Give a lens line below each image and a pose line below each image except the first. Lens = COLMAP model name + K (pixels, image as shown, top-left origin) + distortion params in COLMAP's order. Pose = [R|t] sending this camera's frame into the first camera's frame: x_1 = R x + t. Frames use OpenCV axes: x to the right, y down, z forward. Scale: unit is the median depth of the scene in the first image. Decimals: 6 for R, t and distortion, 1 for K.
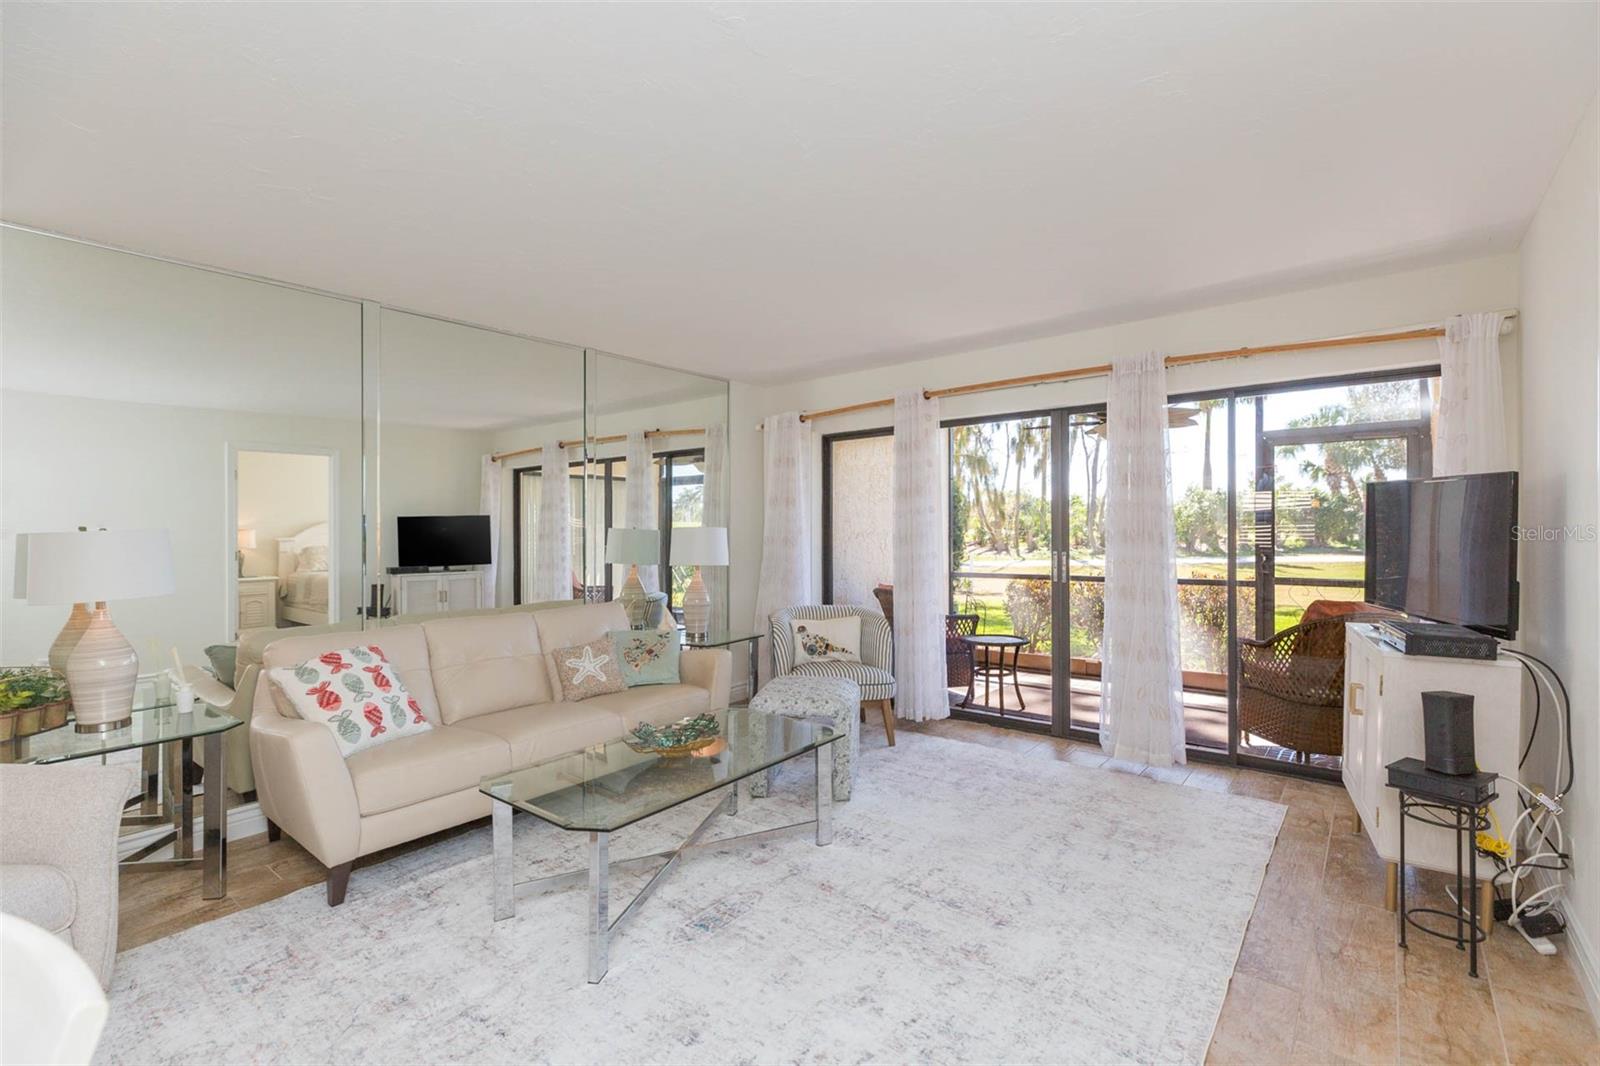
lens RADIAL K [[711.8, 0, 809.4], [0, 711.8, 534.6], [0, 0, 1]] dist [0.001356, -0.000625]
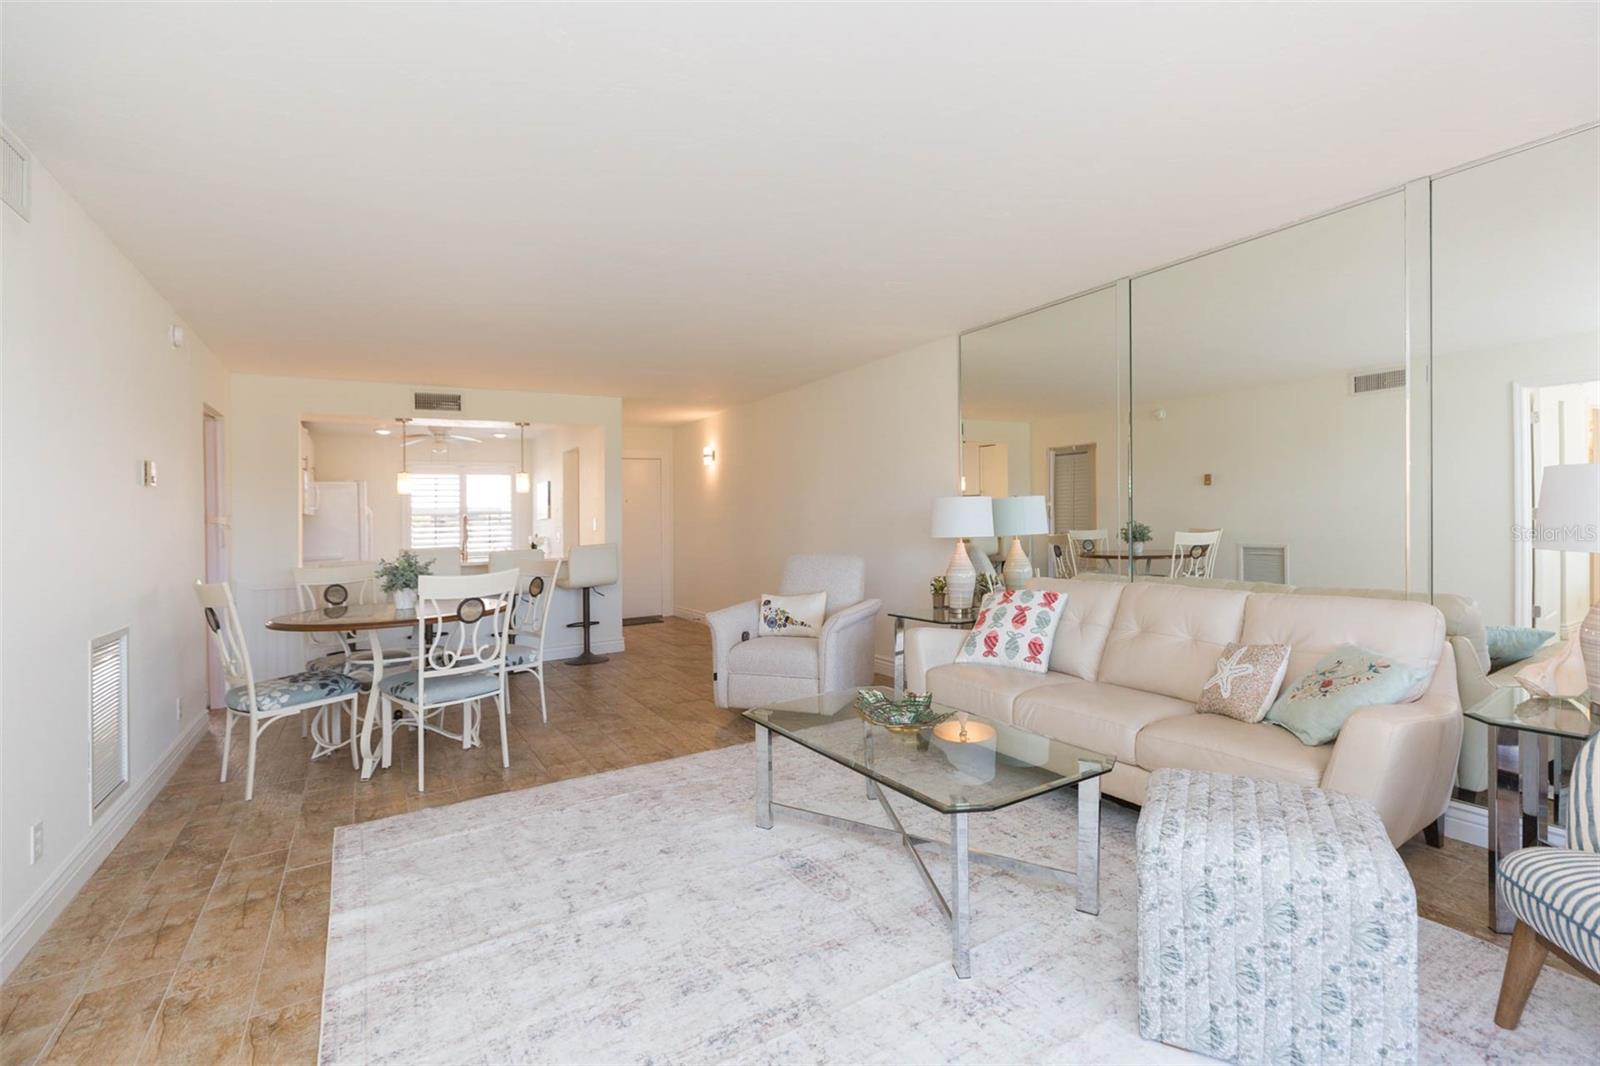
lens RADIAL K [[723.5, 0, 801.8], [0, 723.5, 483.0], [0, 0, 1]] dist [0.003805, -0.000011]
pose [[-0.348734, -0.026097, -0.936858, 0.550829], [0.019522, 0.999193, -0.035100, 0.008513], [0.937018, -0.030530, -0.347944, 0.871364]]
